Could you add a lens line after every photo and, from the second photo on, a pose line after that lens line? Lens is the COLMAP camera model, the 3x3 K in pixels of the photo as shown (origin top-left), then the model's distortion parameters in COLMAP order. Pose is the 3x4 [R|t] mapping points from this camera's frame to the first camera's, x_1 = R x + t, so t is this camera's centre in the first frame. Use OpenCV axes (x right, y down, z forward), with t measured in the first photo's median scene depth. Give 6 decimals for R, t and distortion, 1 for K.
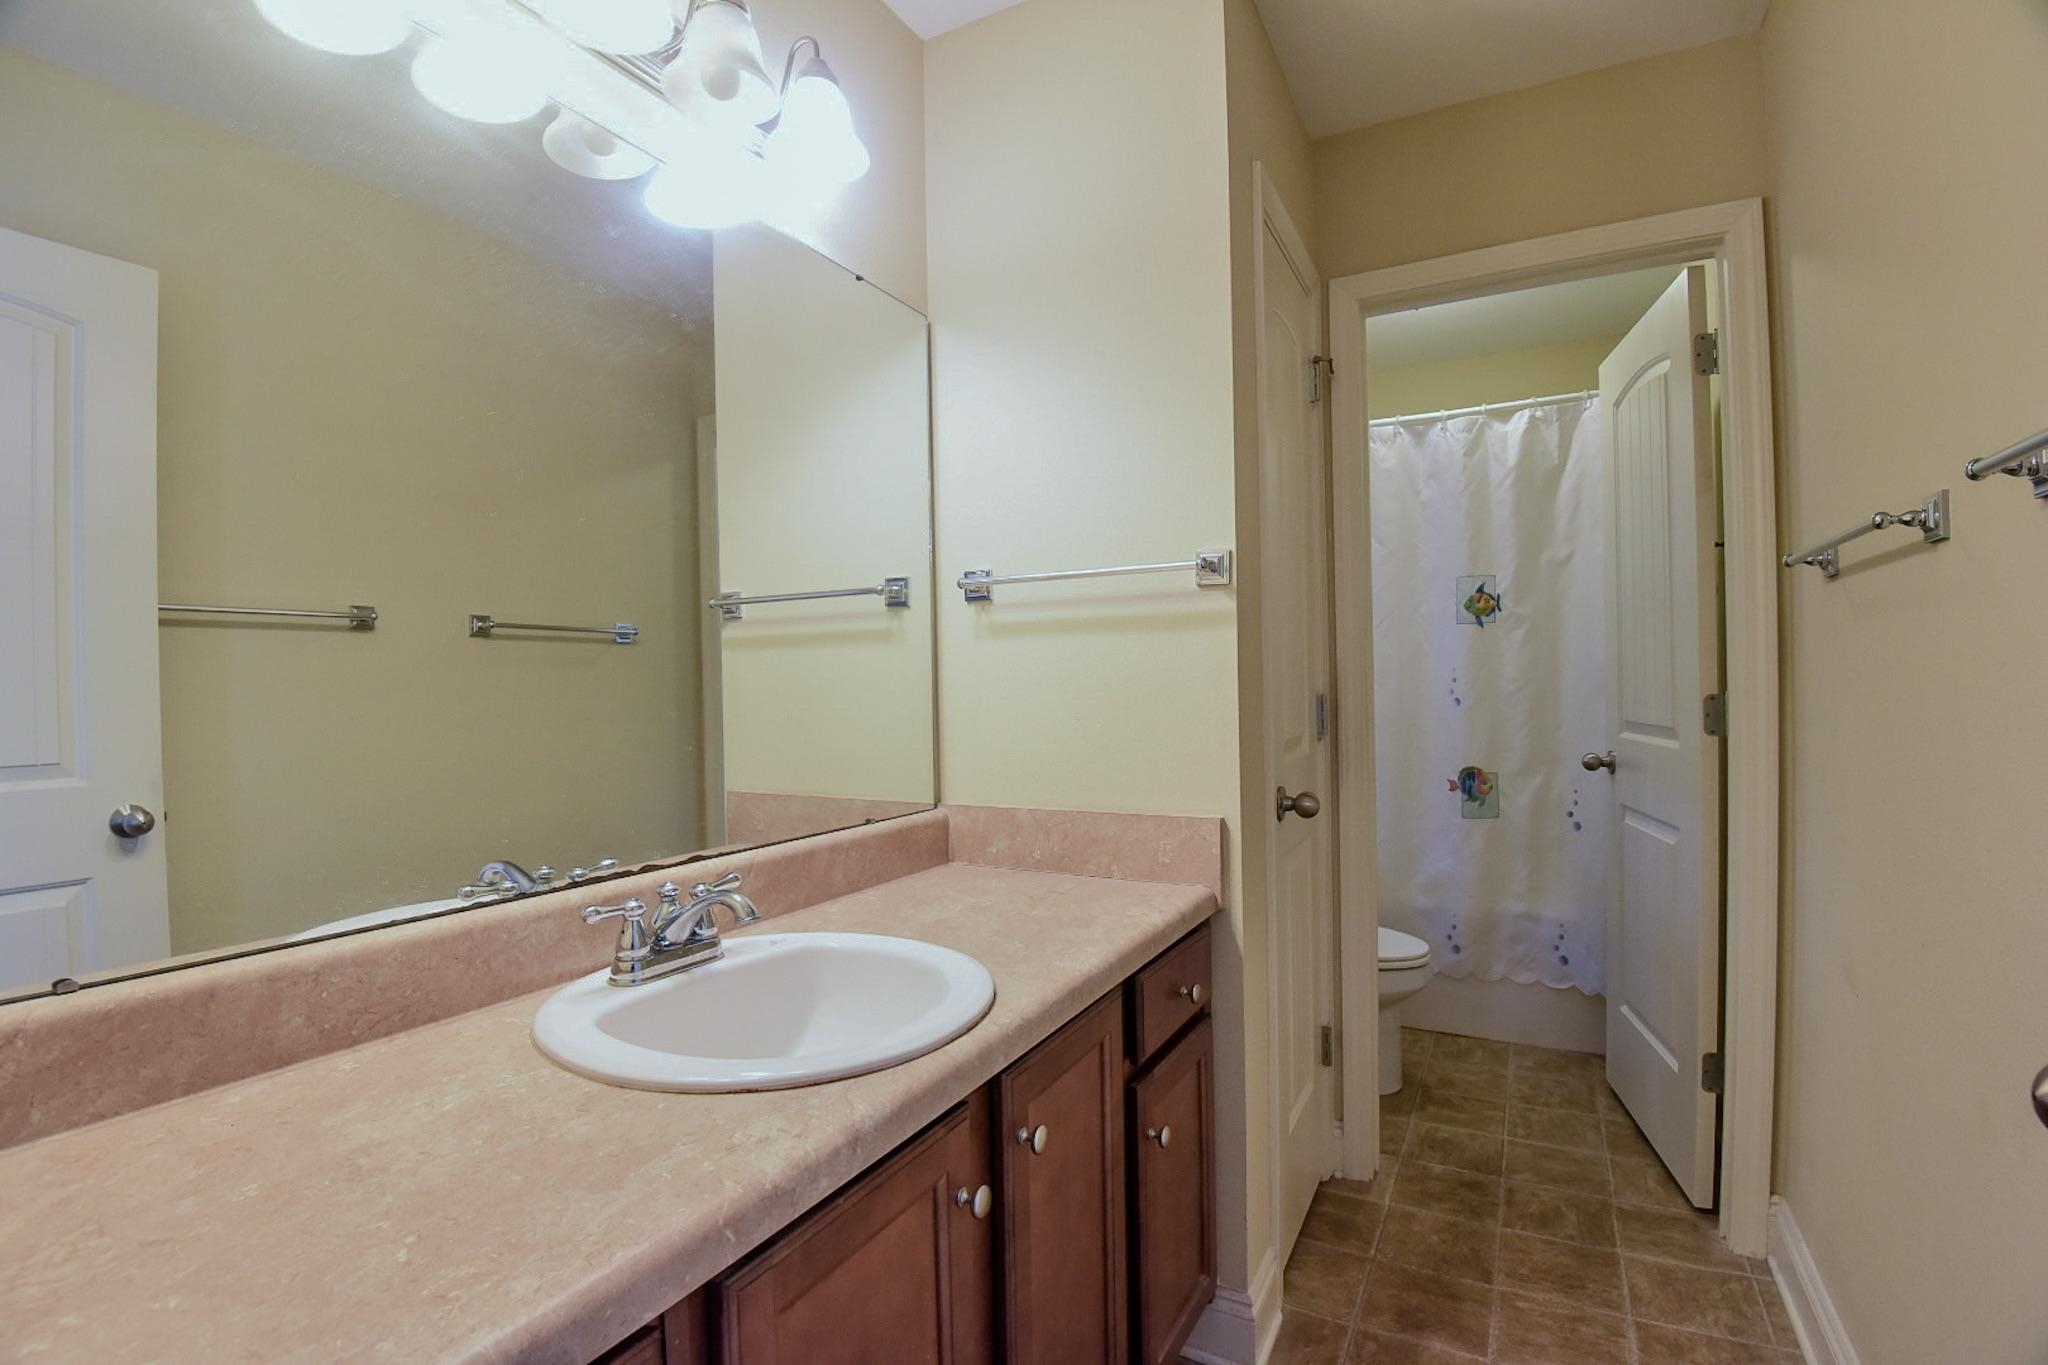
lens RADIAL K [[949.0, 0, 1014.4], [0, 949.0, 690.5], [0, 0, 1]] dist [-0.014228, -0.019772]
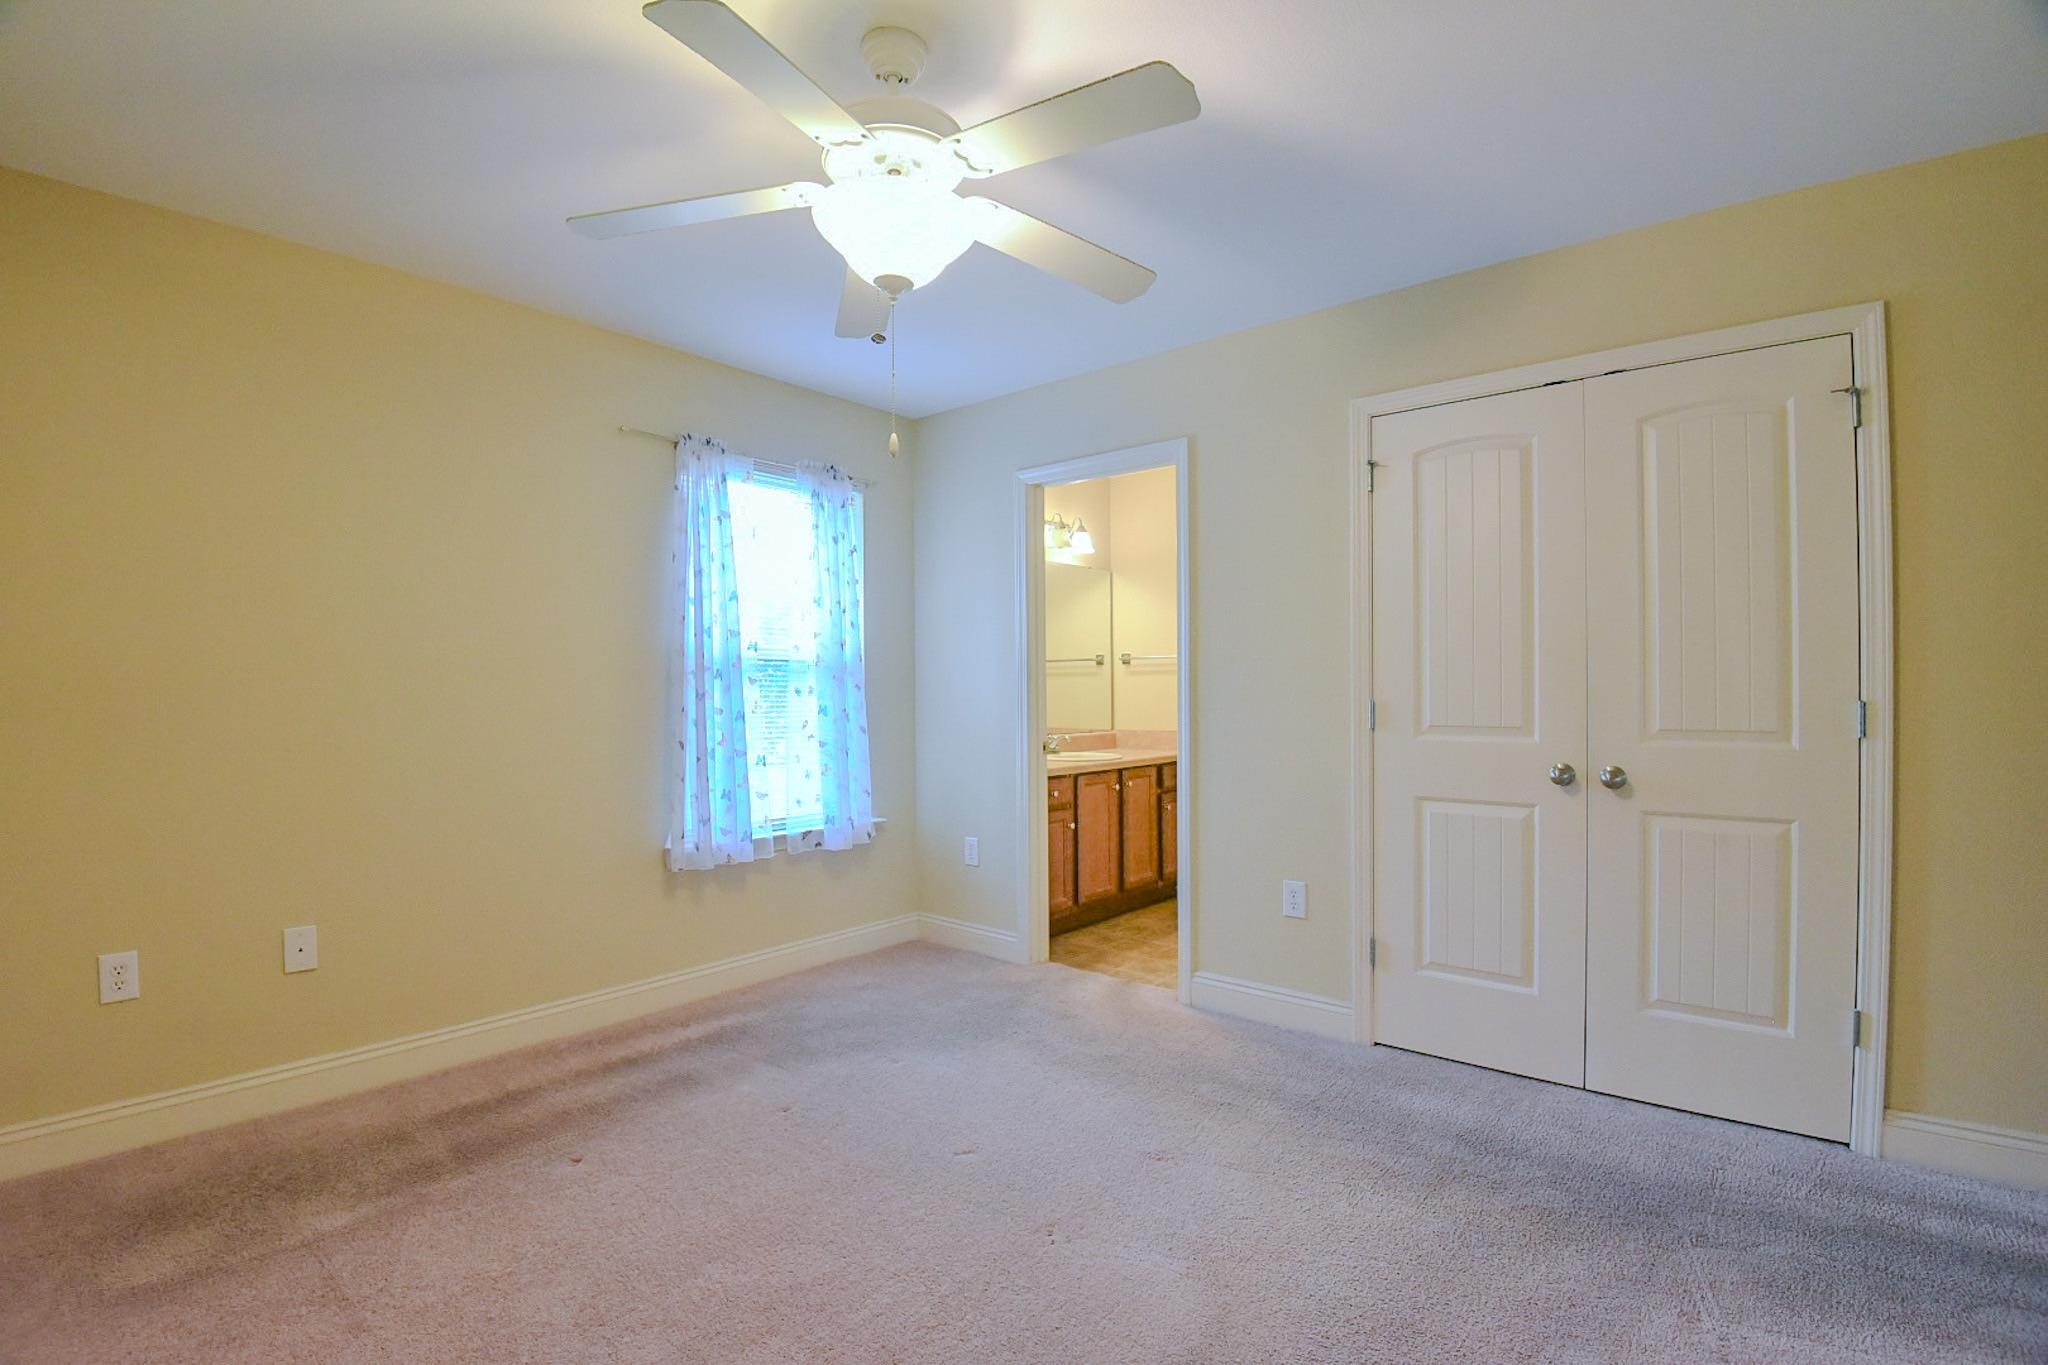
lens RADIAL K [[949.0, 0, 1014.4], [0, 949.0, 690.5], [0, 0, 1]] dist [-0.014228, -0.019772]
pose [[0.981160, 0.009601, -0.192957, 0.220182], [-0.011632, 0.999888, -0.009394, 0.029456], [0.192845, 0.011461, 0.981162, -2.295939]]
